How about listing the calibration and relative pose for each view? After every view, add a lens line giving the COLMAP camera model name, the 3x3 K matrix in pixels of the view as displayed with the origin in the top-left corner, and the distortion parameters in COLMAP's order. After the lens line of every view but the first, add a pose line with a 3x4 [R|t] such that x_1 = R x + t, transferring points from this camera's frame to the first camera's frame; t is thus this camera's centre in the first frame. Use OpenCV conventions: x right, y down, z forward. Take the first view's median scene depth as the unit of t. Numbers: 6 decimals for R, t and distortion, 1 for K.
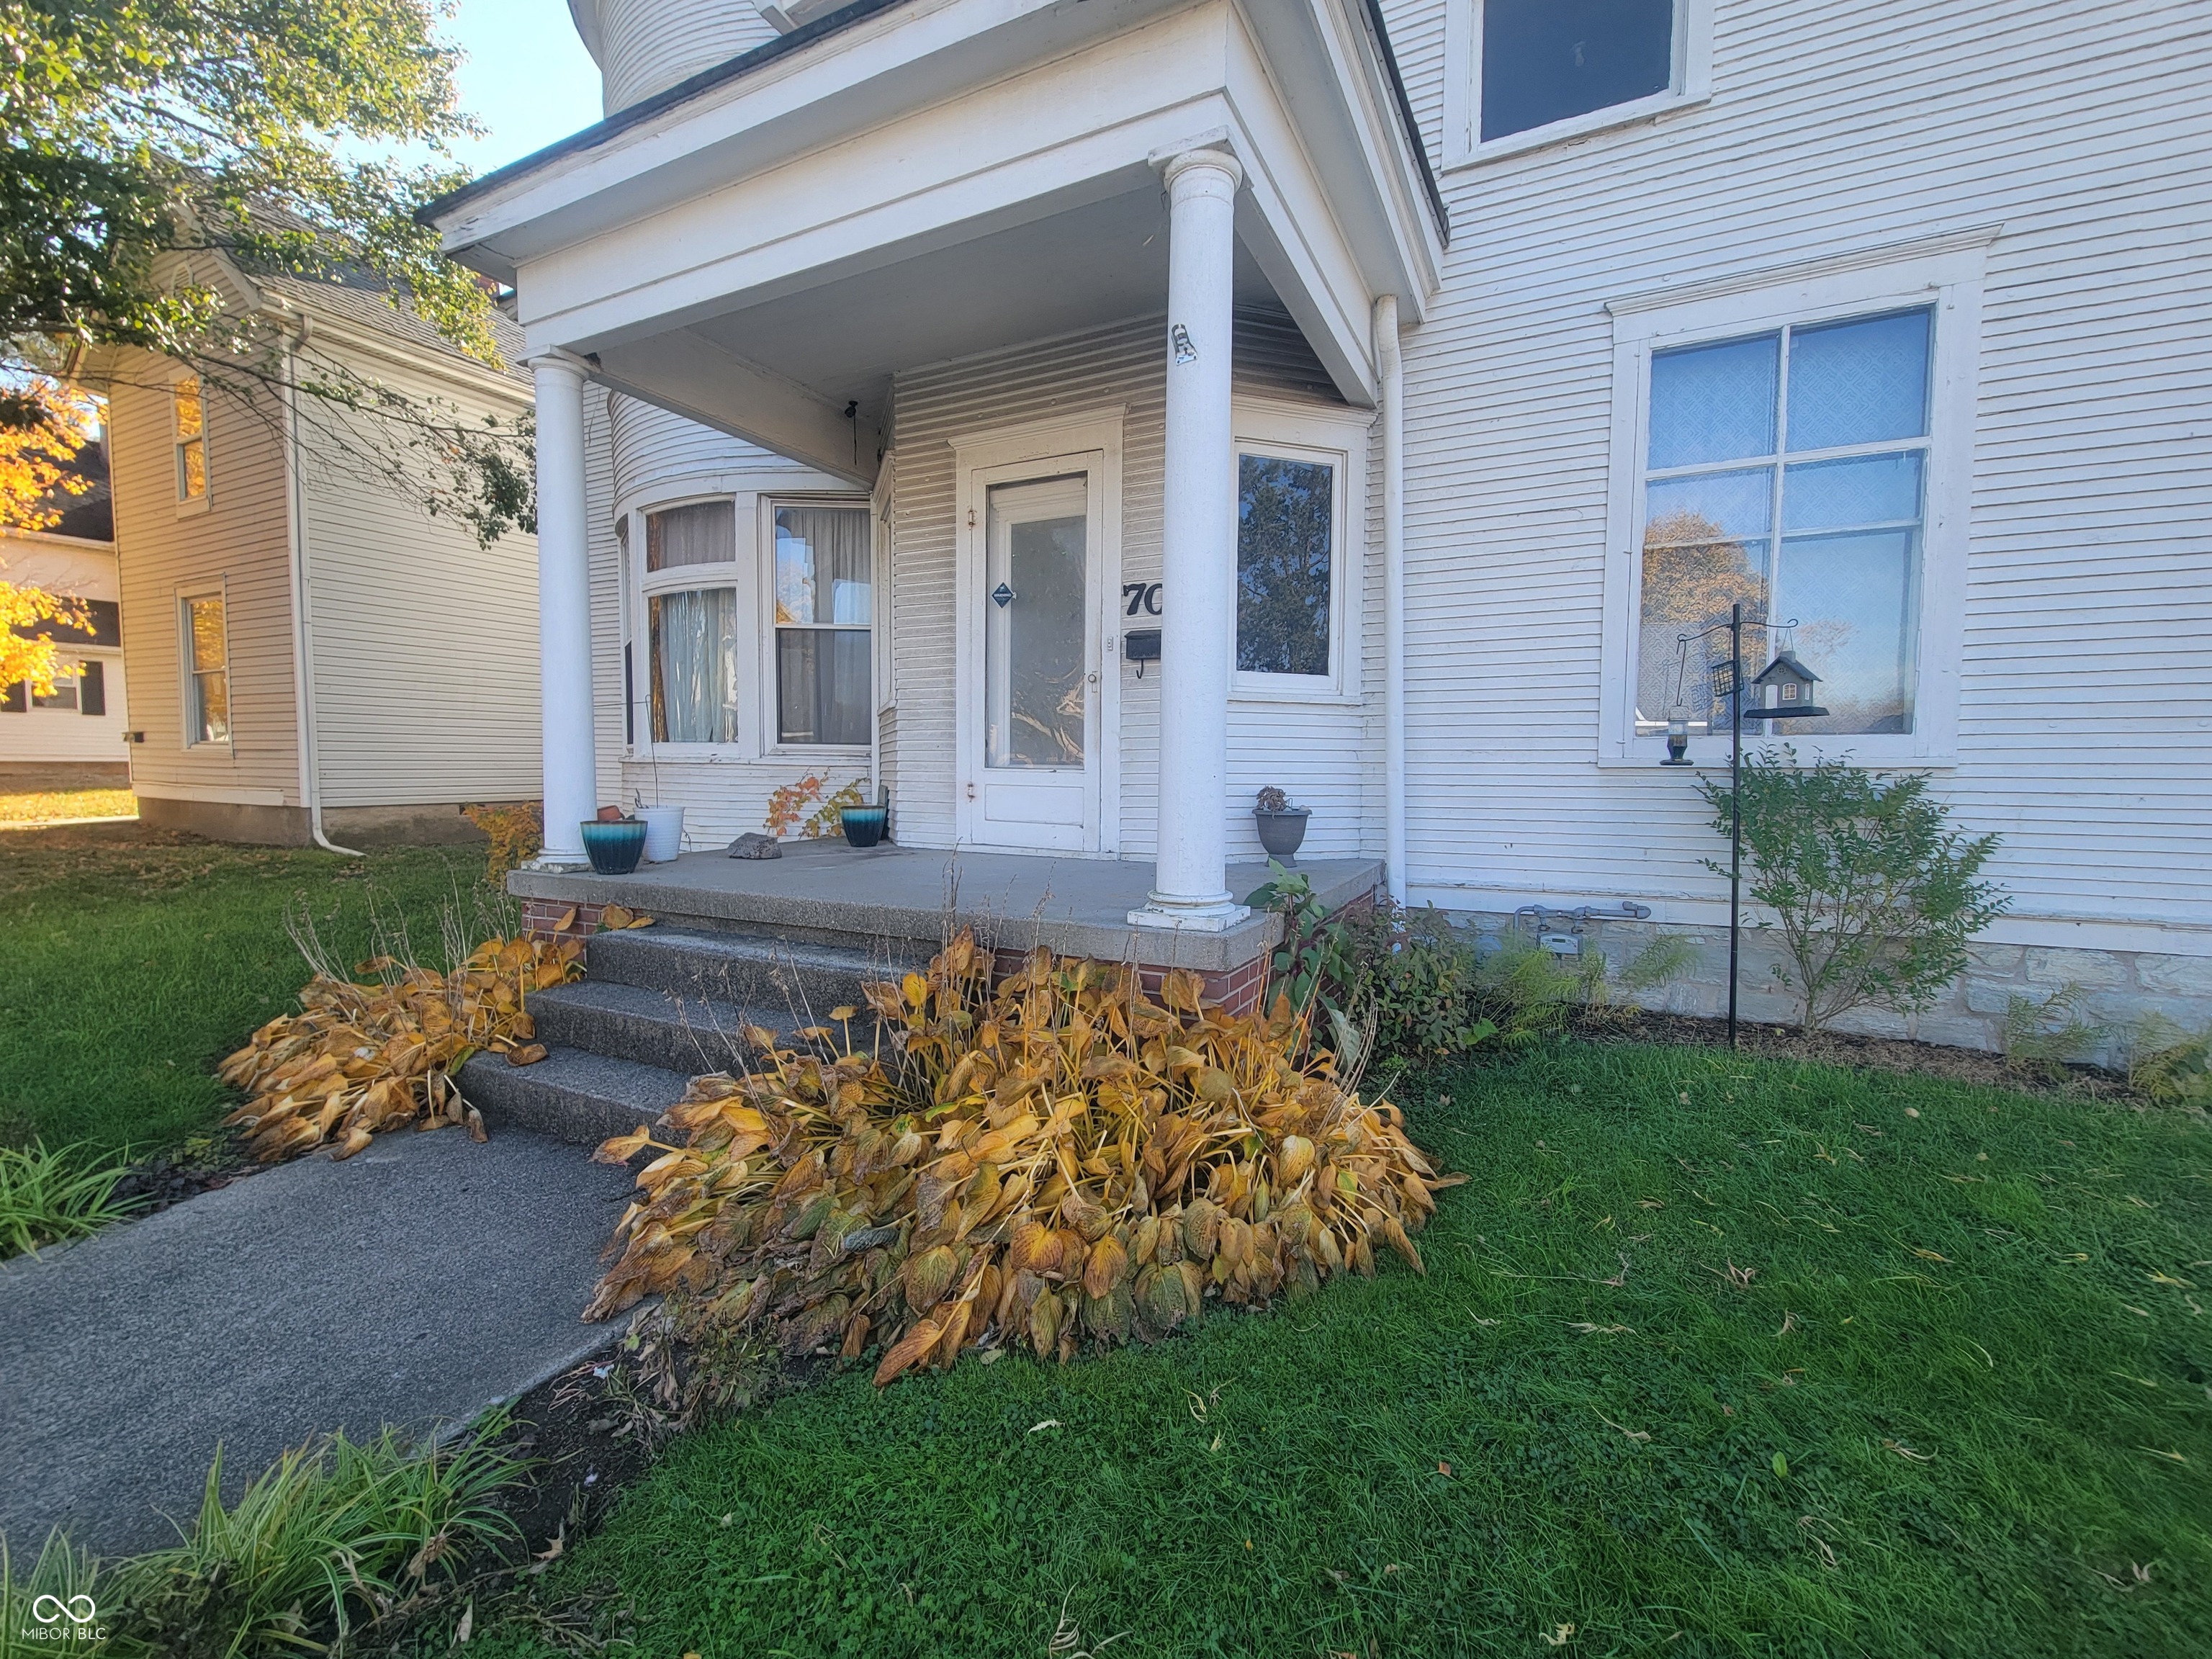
lens RADIAL K [[939.6, 0, 1101.0], [0, 939.6, 823.6], [0, 0, 1]] dist [0.008903, -0.005087]
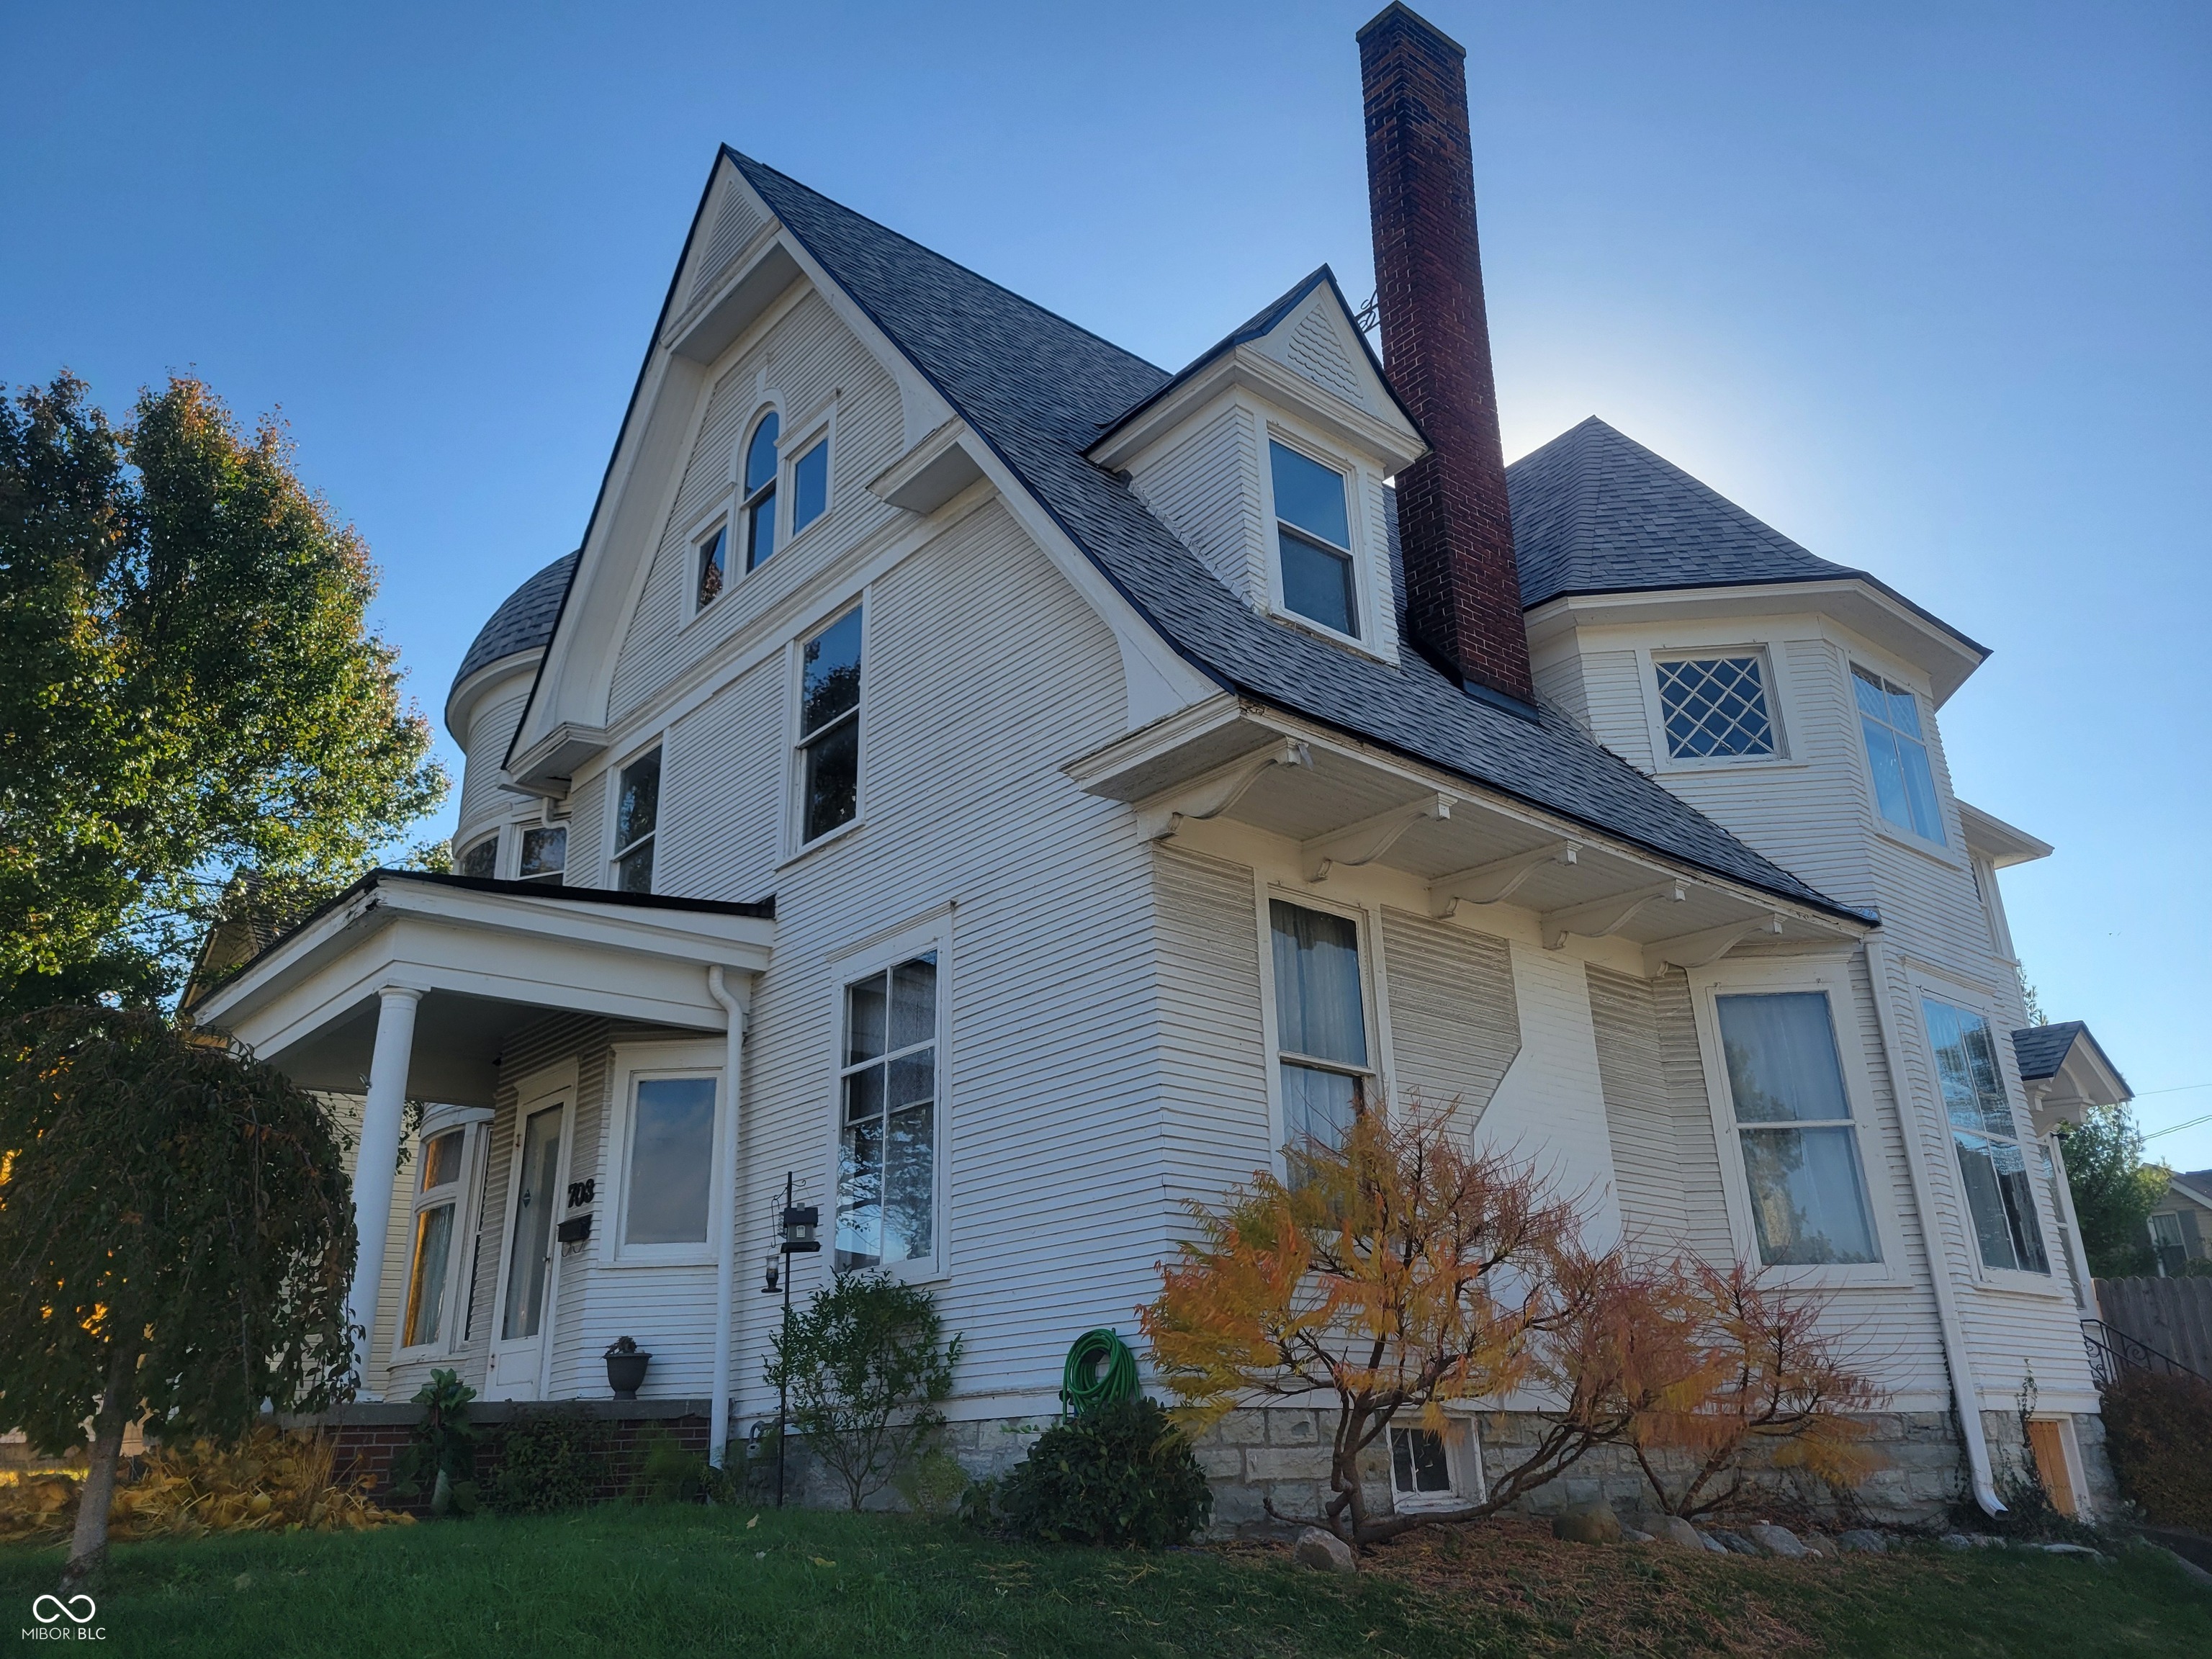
lens RADIAL K [[1636.2, 0, 1070.1], [0, 1636.2, 831.5], [0, 0, 1]] dist [0.066414, -0.049631]
pose [[0.925659, -0.160045, -0.342843, 1.100919], [0.004811, 0.911037, -0.412297, 0.179273], [0.378329, 0.379996, 0.844079, -0.622687]]
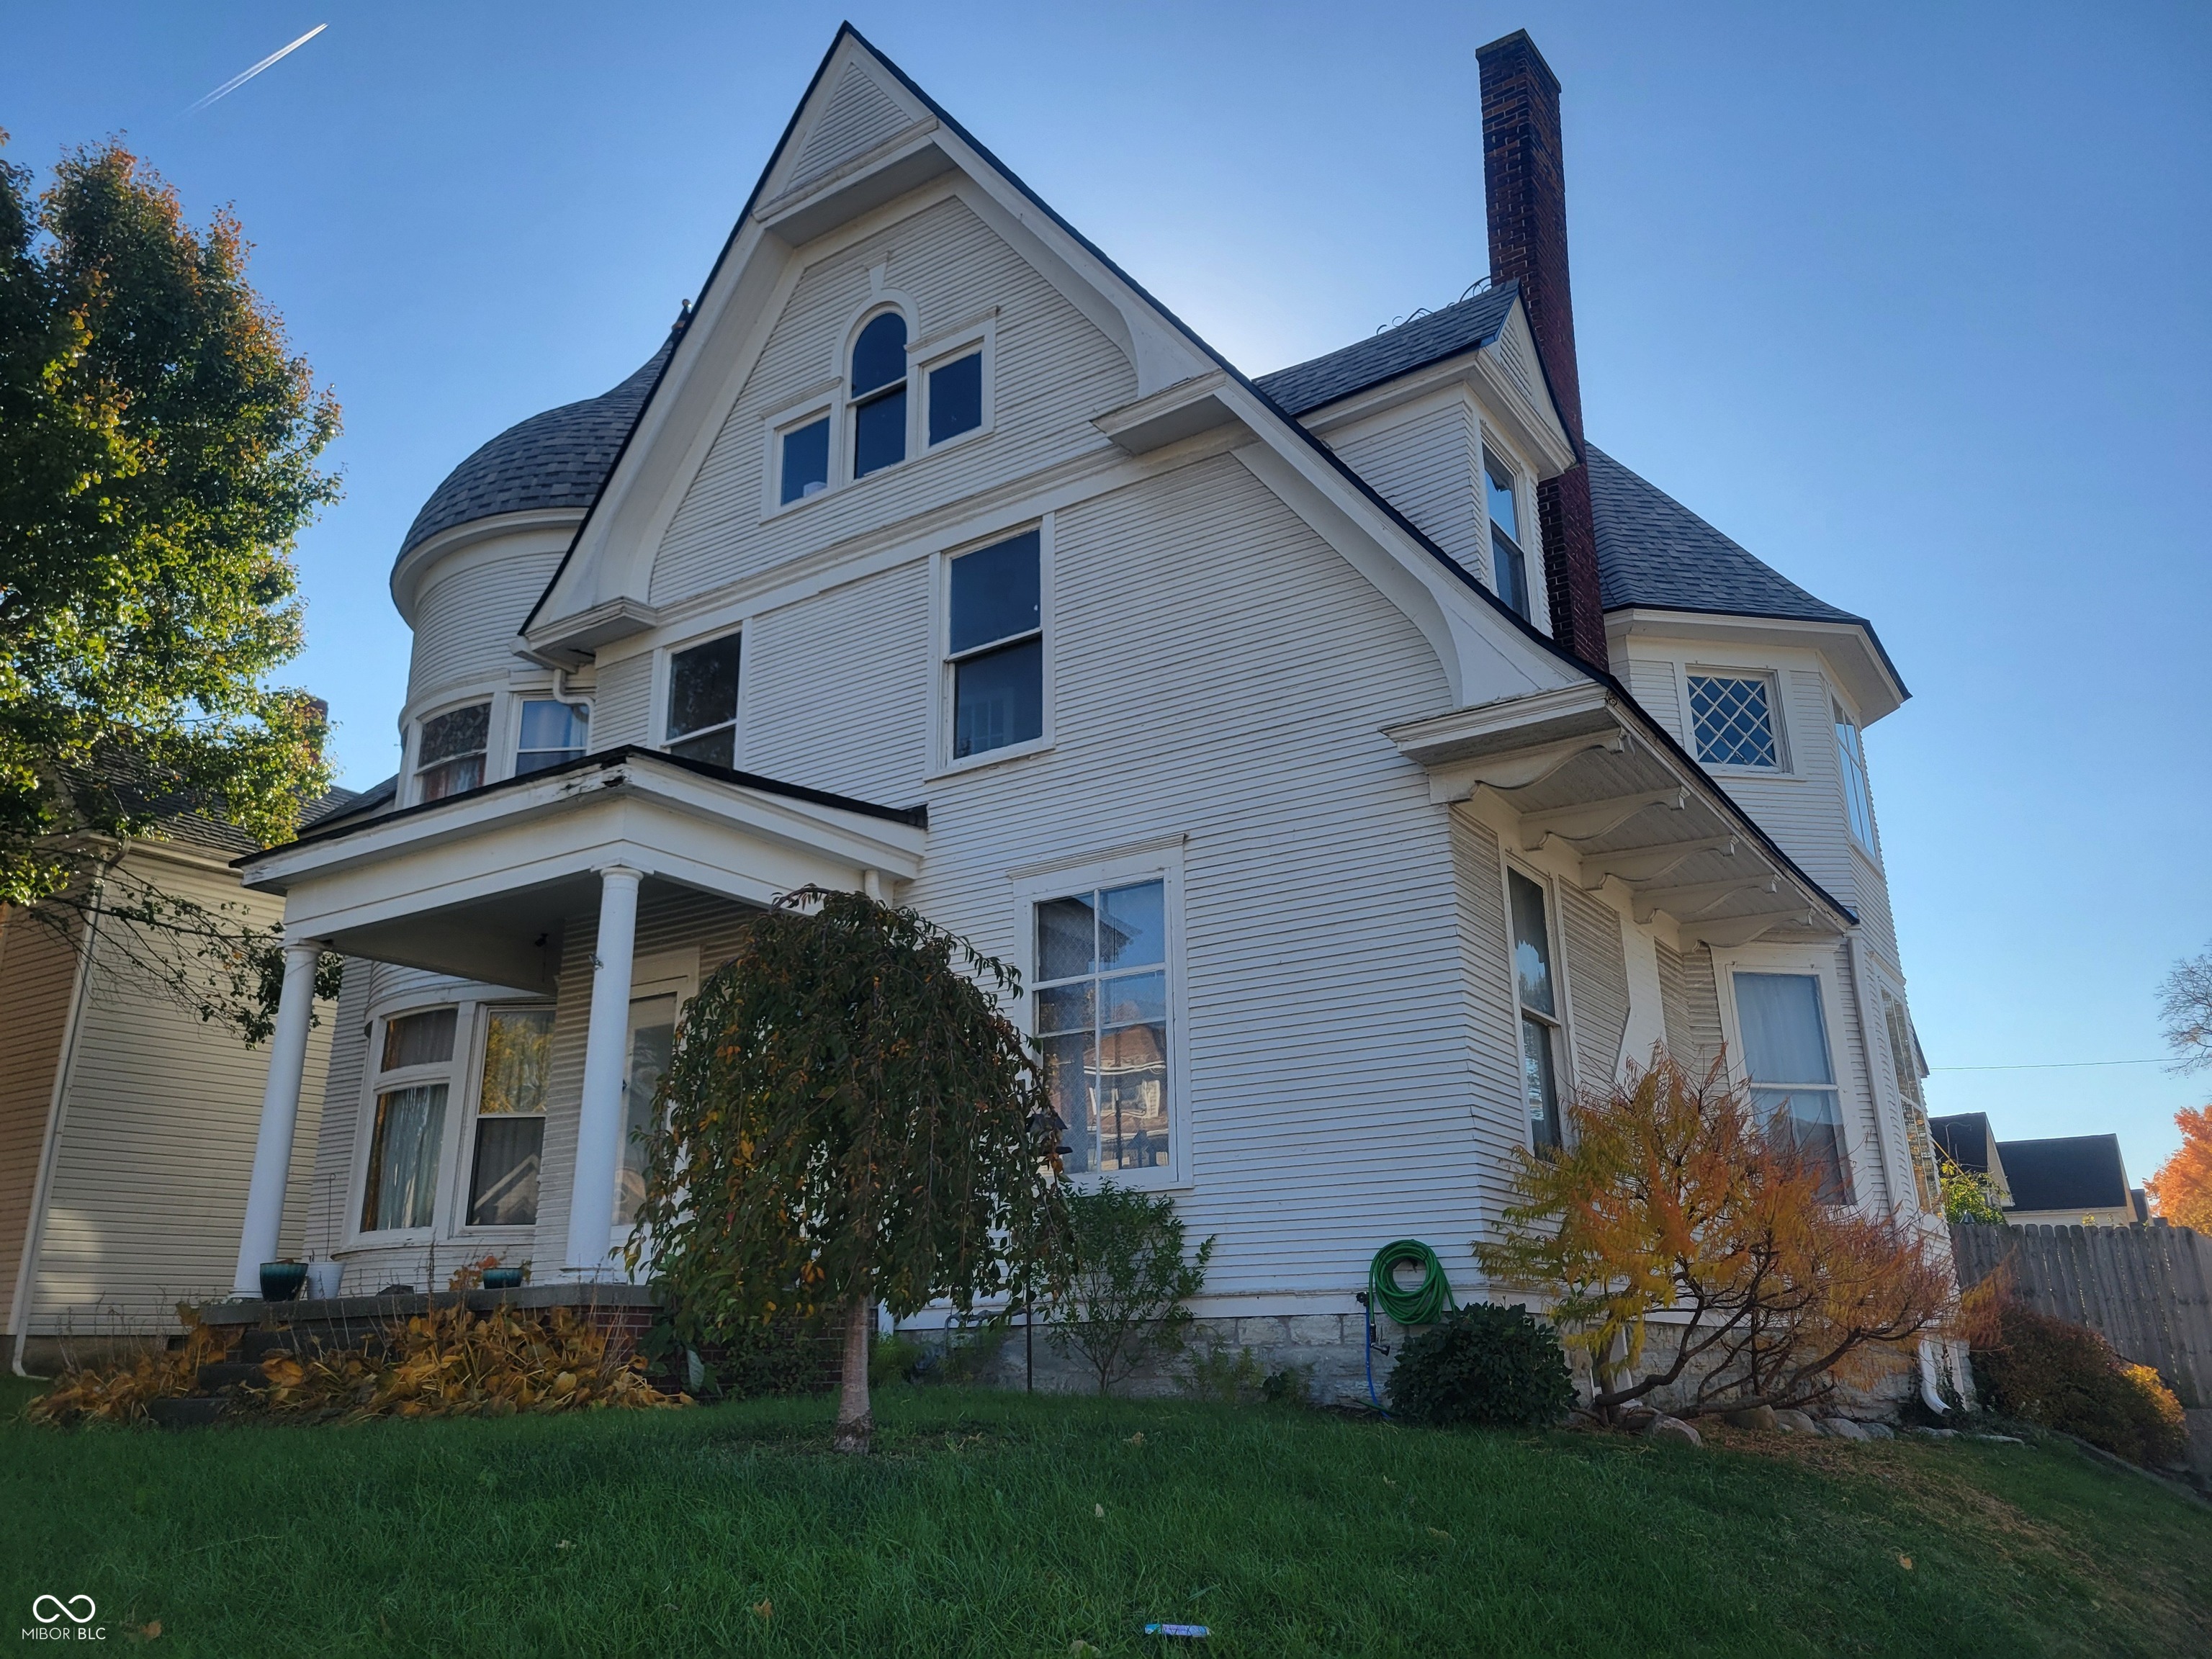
lens RADIAL K [[1636.2, 0, 1070.1], [0, 1636.2, 831.5], [0, 0, 1]] dist [0.066414, -0.049631]
pose [[0.992485, -0.050408, -0.111505, 0.580636], [0.006315, 0.931098, -0.364714, 0.190981], [0.122207, 0.361268, 0.924419, -0.835165]]
